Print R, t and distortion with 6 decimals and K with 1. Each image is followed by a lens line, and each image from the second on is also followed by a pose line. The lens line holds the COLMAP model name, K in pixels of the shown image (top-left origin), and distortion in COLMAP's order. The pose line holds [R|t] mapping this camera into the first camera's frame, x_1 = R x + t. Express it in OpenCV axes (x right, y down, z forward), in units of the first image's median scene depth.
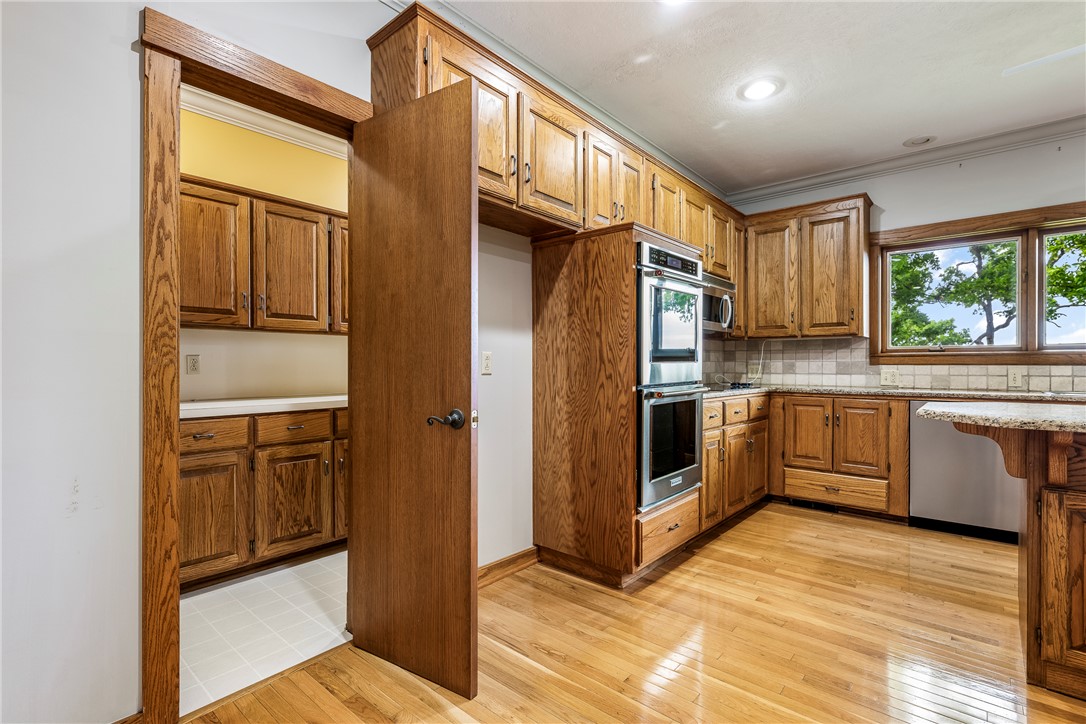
lens RADIAL K [[501.5, 0, 540.0], [0, 501.5, 365.7], [0, 0, 1]] dist [-0.000603, -0.000180]
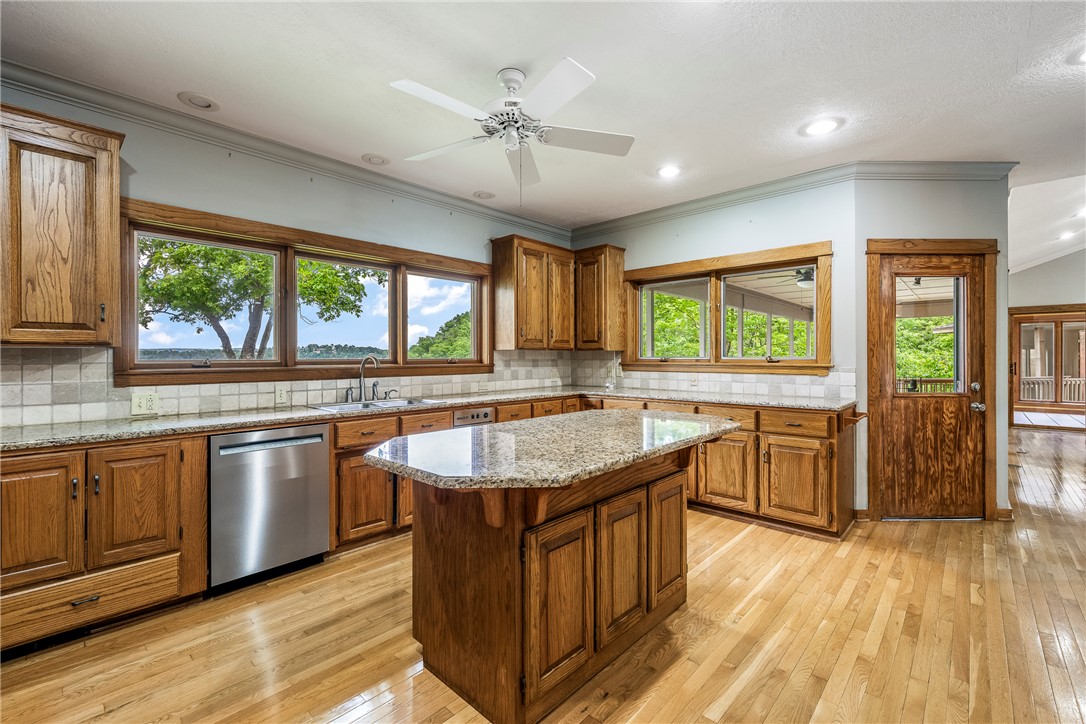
lens RADIAL K [[466.4, 0, 538.5], [0, 466.4, 357.4], [0, 0, 1]] dist [-0.000938, 0.000102]
pose [[0.035512, -0.002989, 0.999365, 0.053933], [0.004583, 0.999985, 0.002828, -0.056402], [-0.999359, 0.004480, 0.035526, 0.533852]]
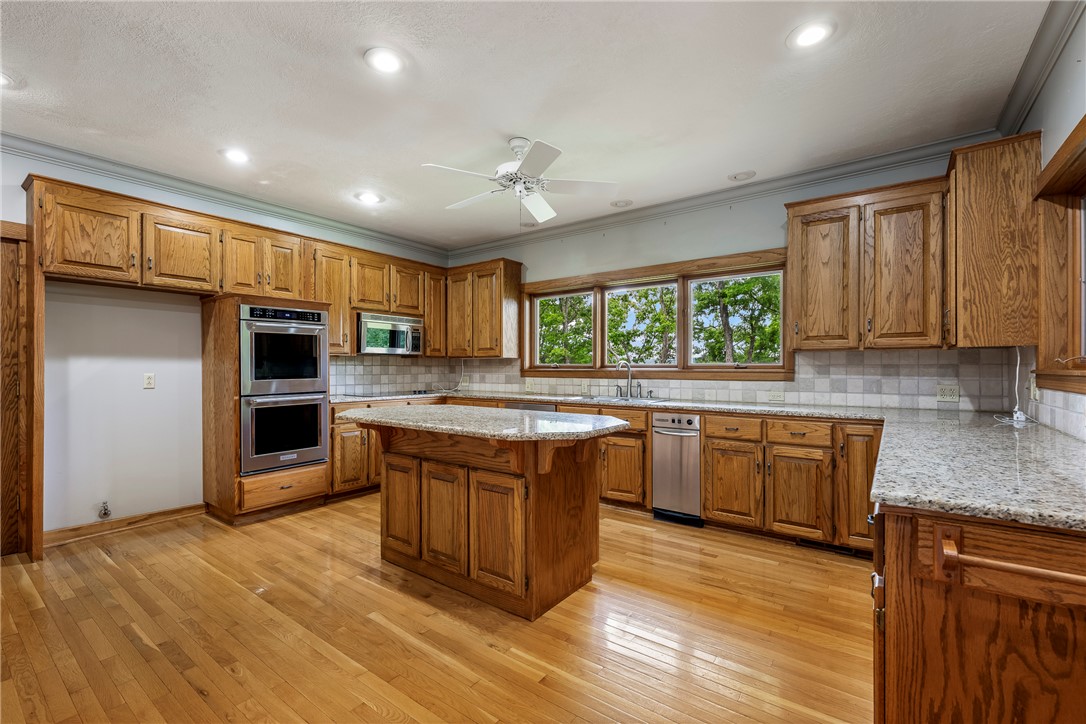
lens RADIAL K [[468.8, 0, 540.2], [0, 468.8, 368.6], [0, 0, 1]] dist [-0.001221, -0.000076]
pose [[0.996970, -0.001461, 0.077773, 0.823759], [0.001317, 0.999997, 0.001907, -0.037918], [-0.077775, -0.001799, 0.996969, -0.438213]]
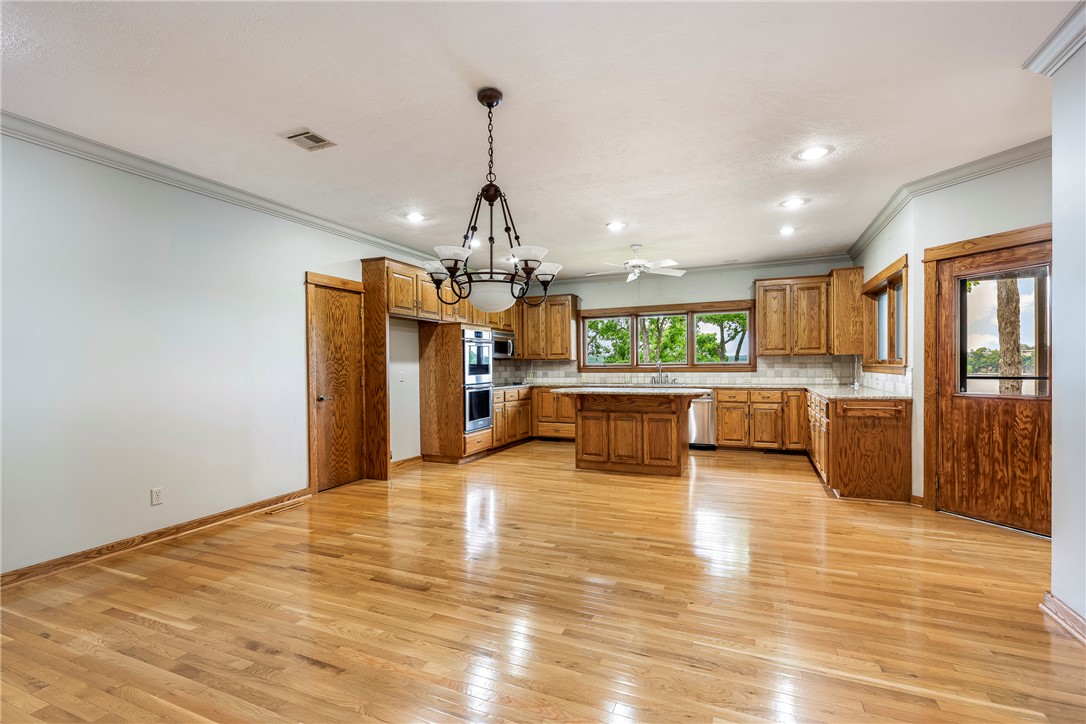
lens RADIAL K [[491.6, 0, 541.0], [0, 491.6, 372.9], [0, 0, 1]] dist [0.000209, -0.000036]
pose [[0.952715, -0.014791, 0.303506, -0.157015], [0.011692, 0.999859, 0.012024, -0.037567], [-0.303642, -0.007907, 0.952754, -1.243466]]
